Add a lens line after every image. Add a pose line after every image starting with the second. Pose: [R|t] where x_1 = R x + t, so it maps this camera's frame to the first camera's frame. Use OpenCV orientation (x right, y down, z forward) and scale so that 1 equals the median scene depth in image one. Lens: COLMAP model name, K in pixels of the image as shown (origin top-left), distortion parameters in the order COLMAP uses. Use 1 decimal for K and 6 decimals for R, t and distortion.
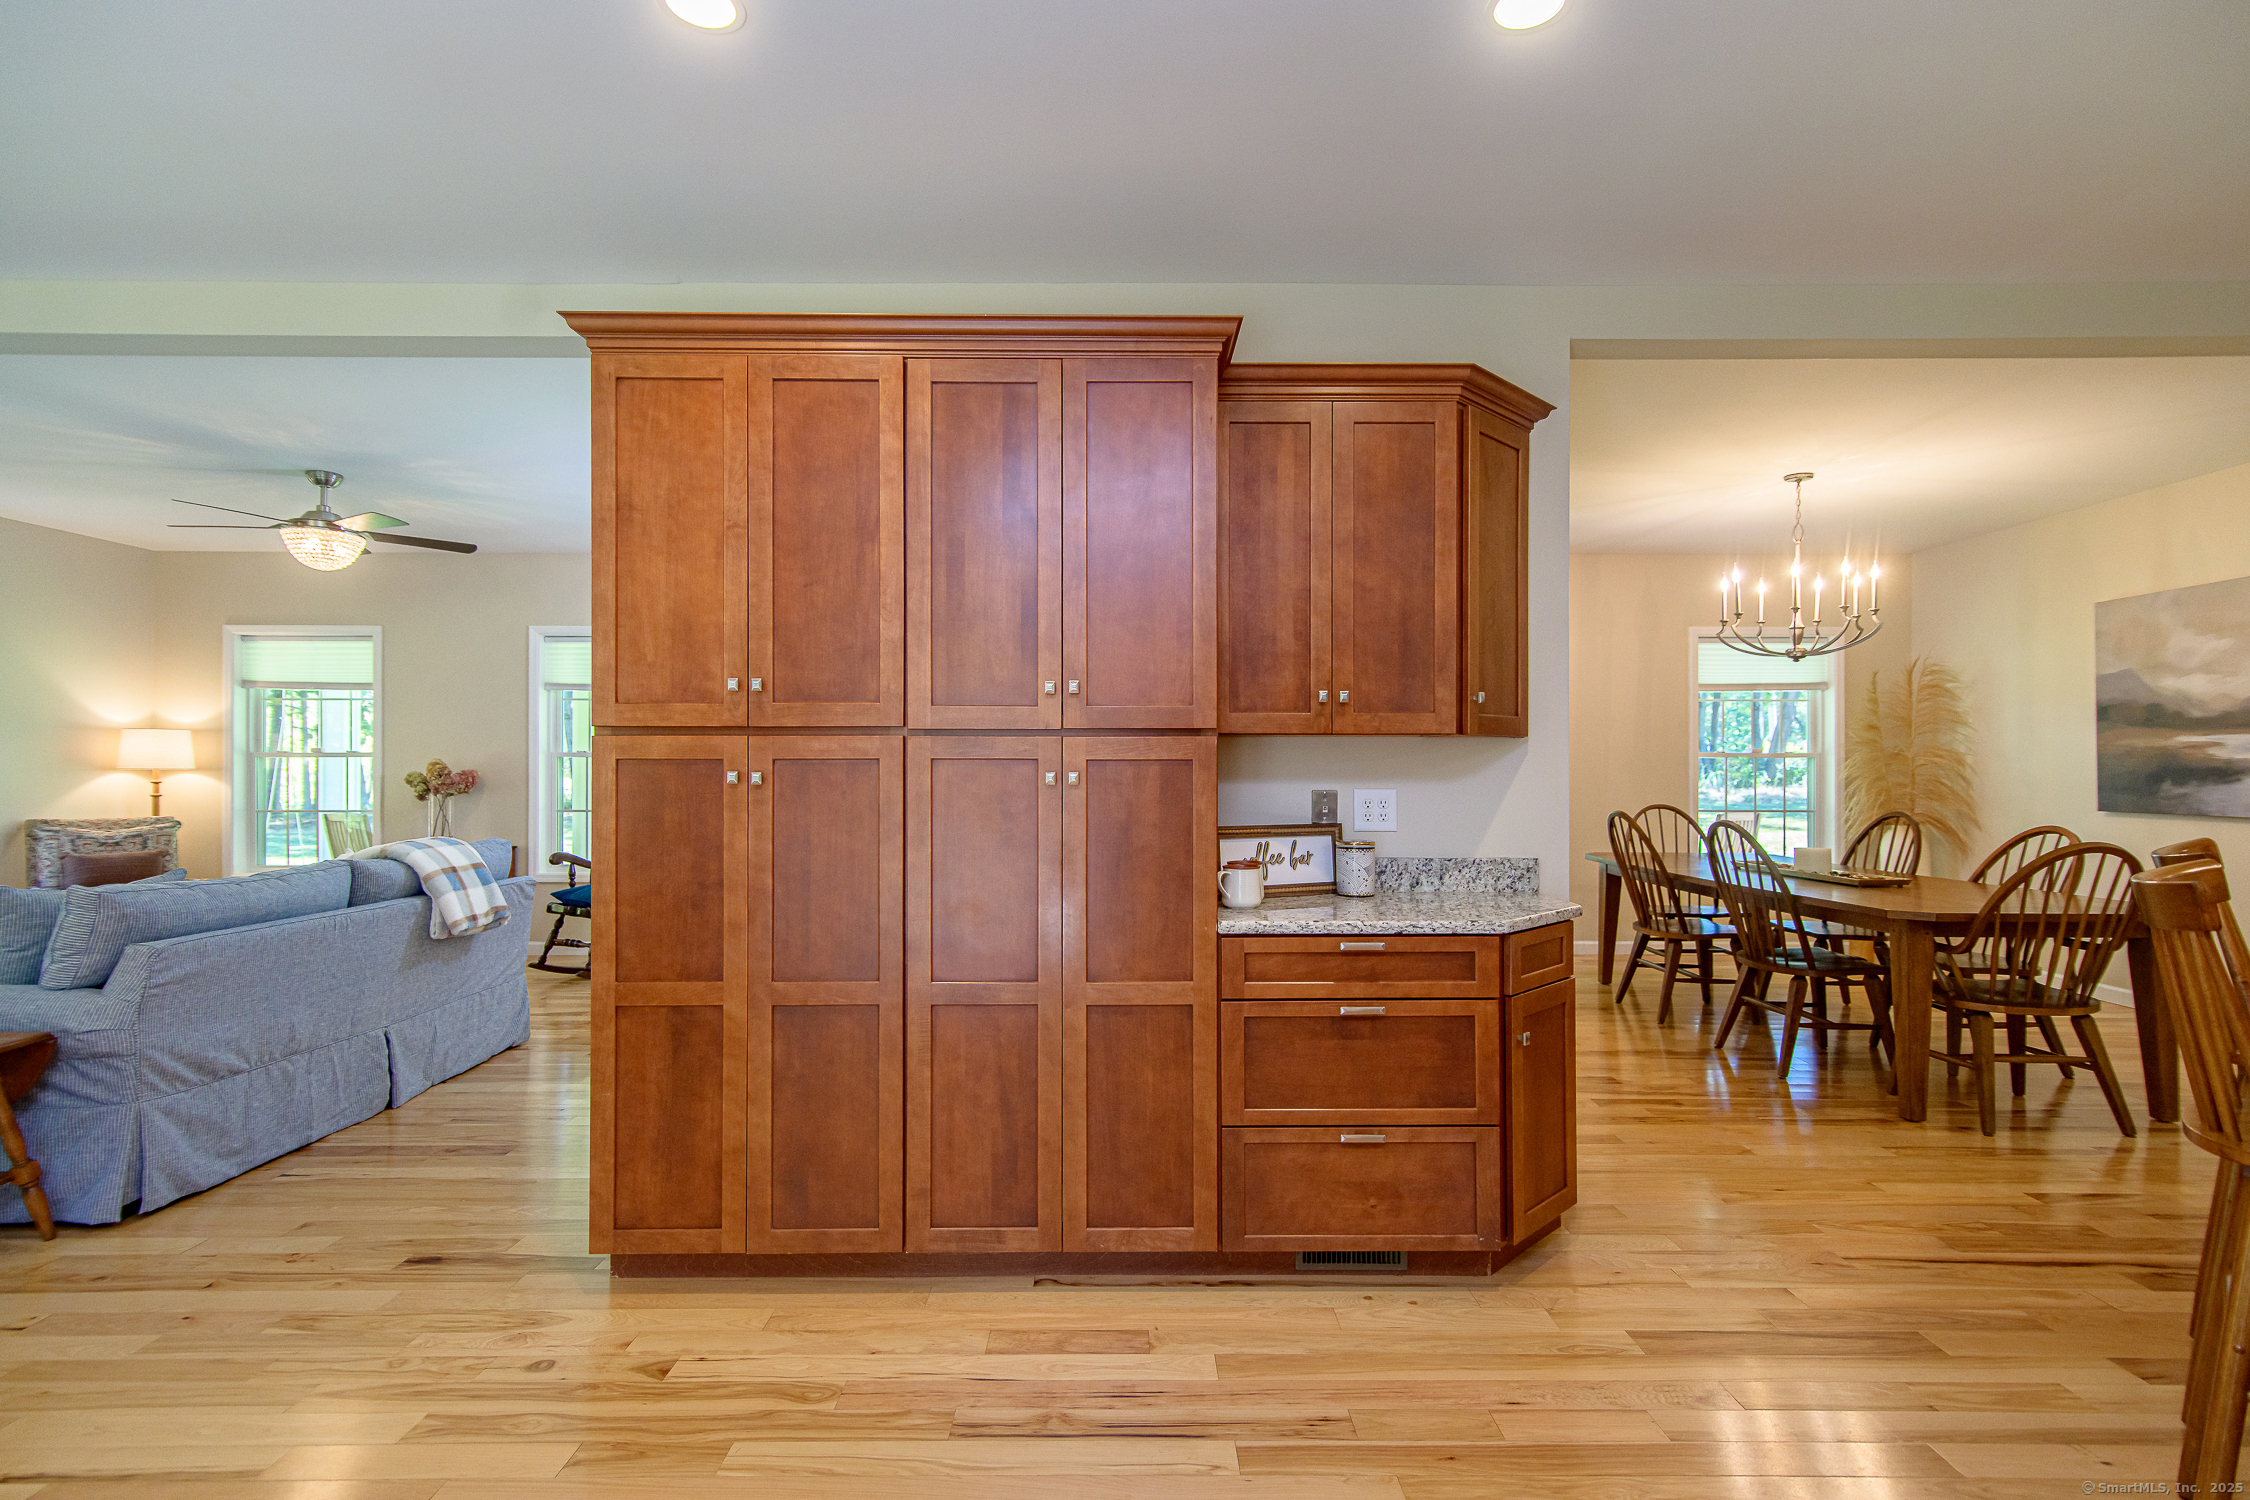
lens RADIAL K [[1099.3, 0, 1123.7], [0, 1099.3, 752.9], [0, 0, 1]] dist [0.016514, -0.000438]
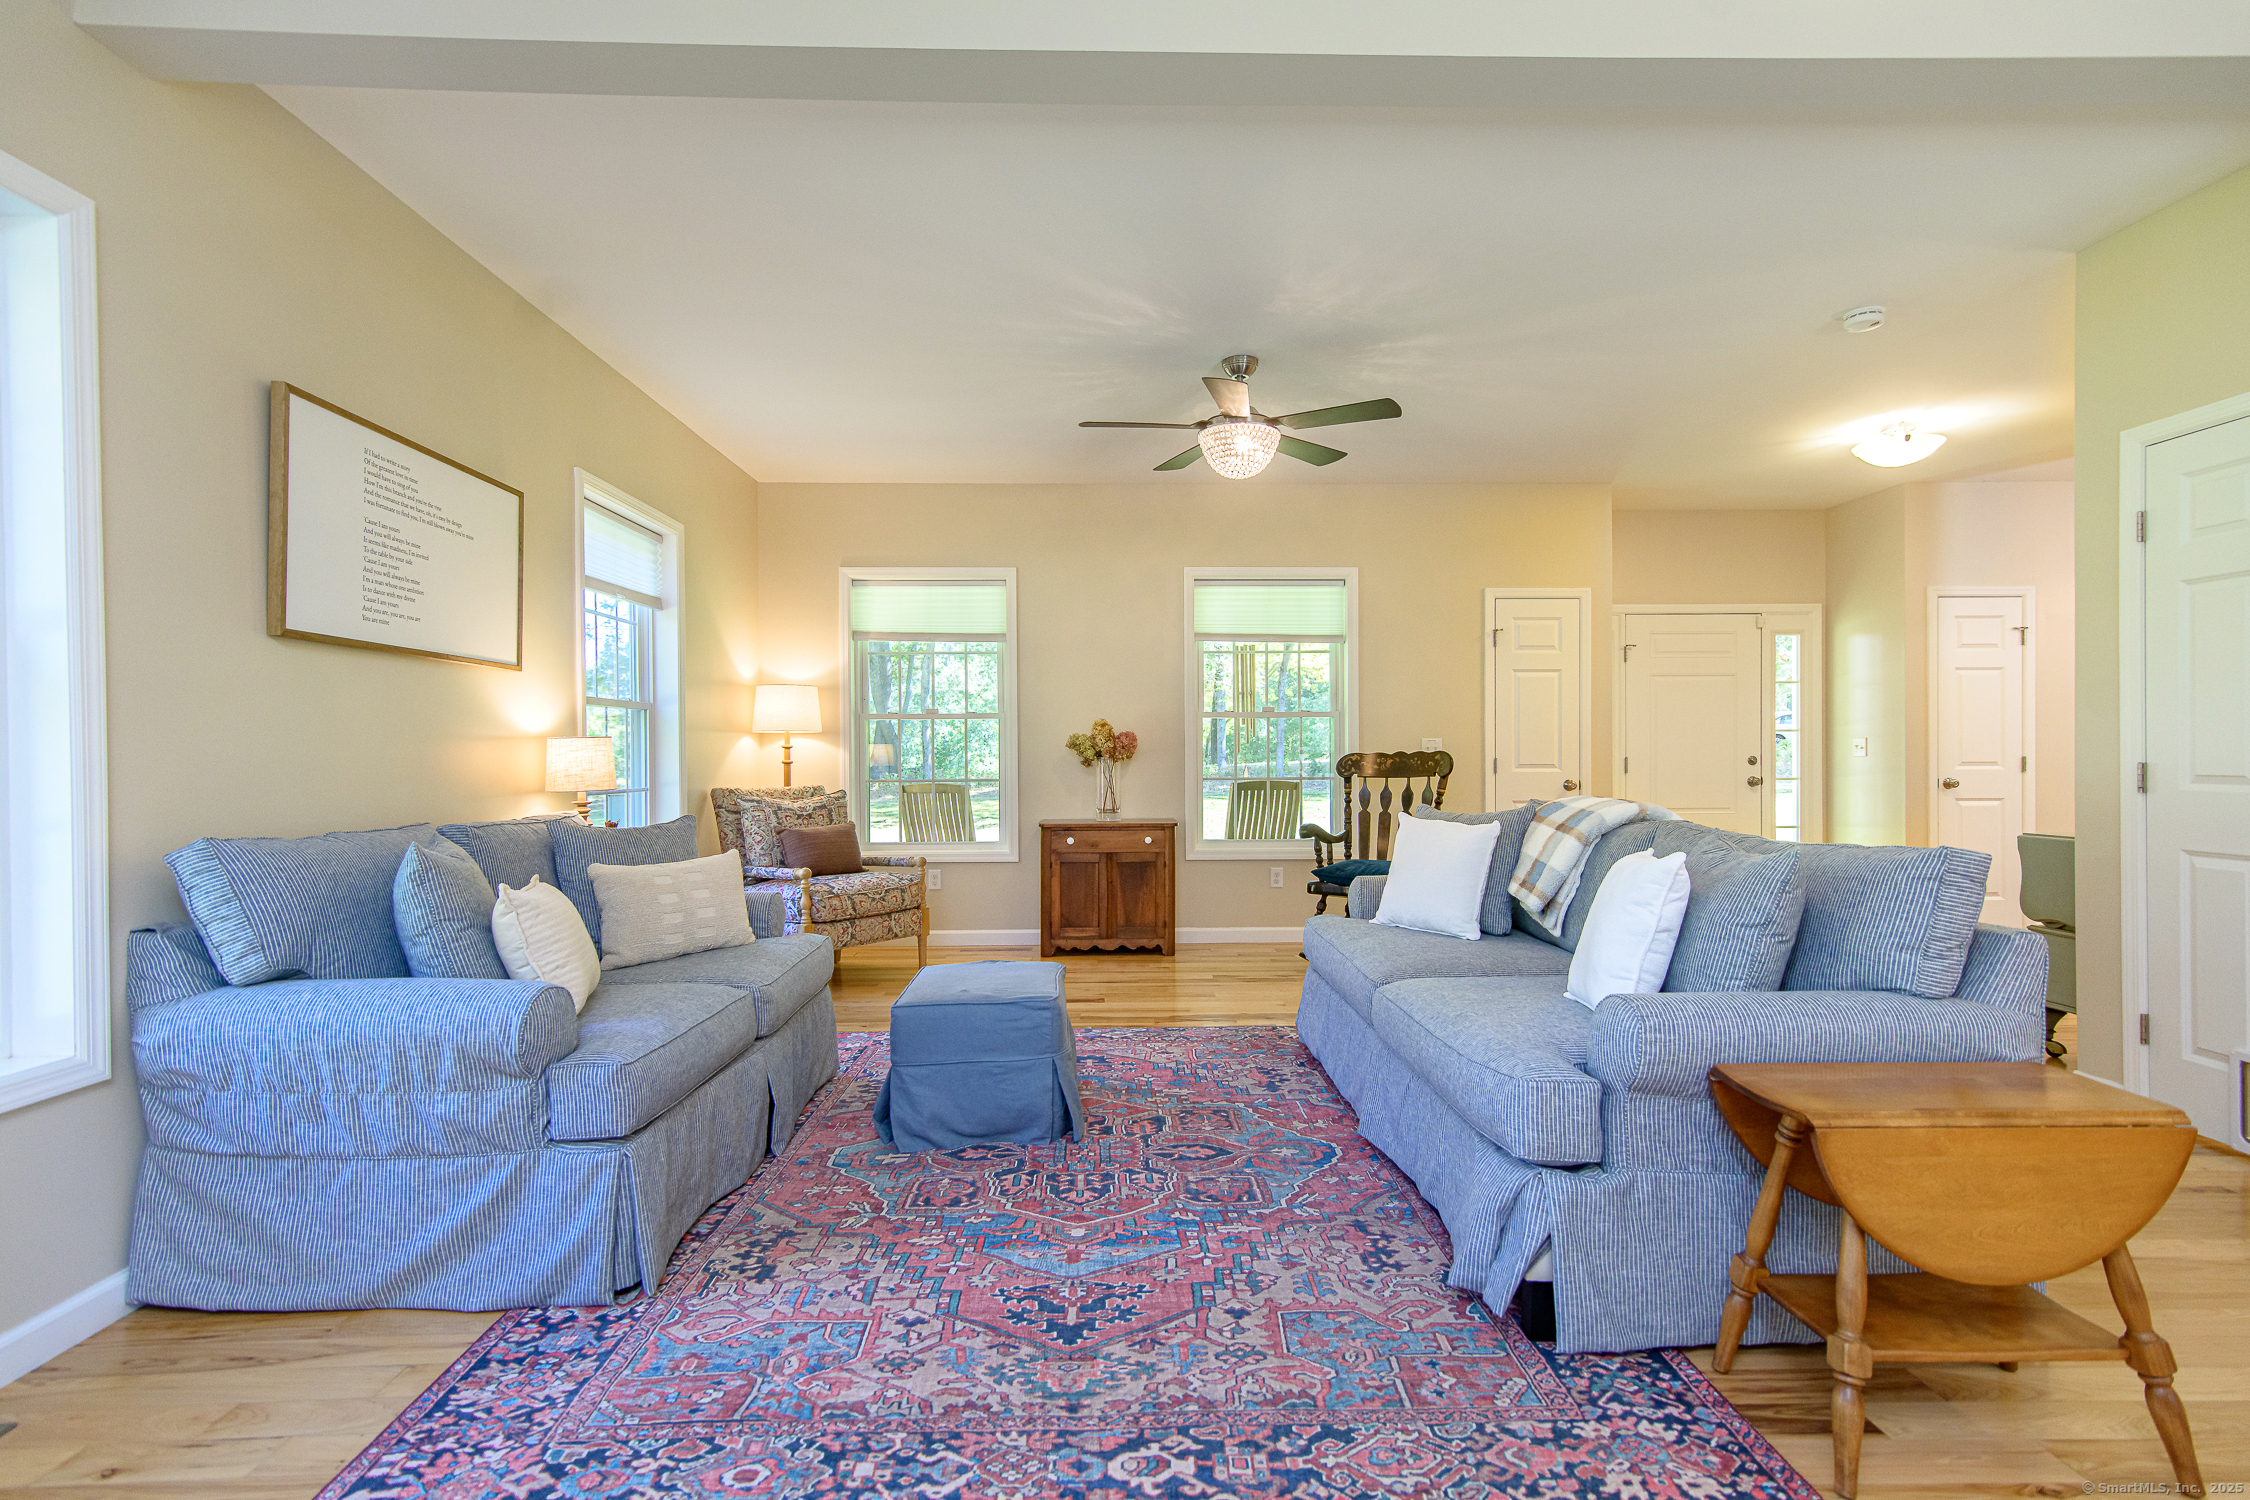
lens RADIAL K [[1099.3, 0, 1102.7], [0, 1099.3, 754.2], [0, 0, 1]] dist [0.016514, -0.000438]
pose [[0.999800, -0.005195, 0.019293, -0.639395], [0.005040, 0.999954, 0.008114, 0.025949], [-0.019334, -0.008015, 0.999781, 0.138687]]
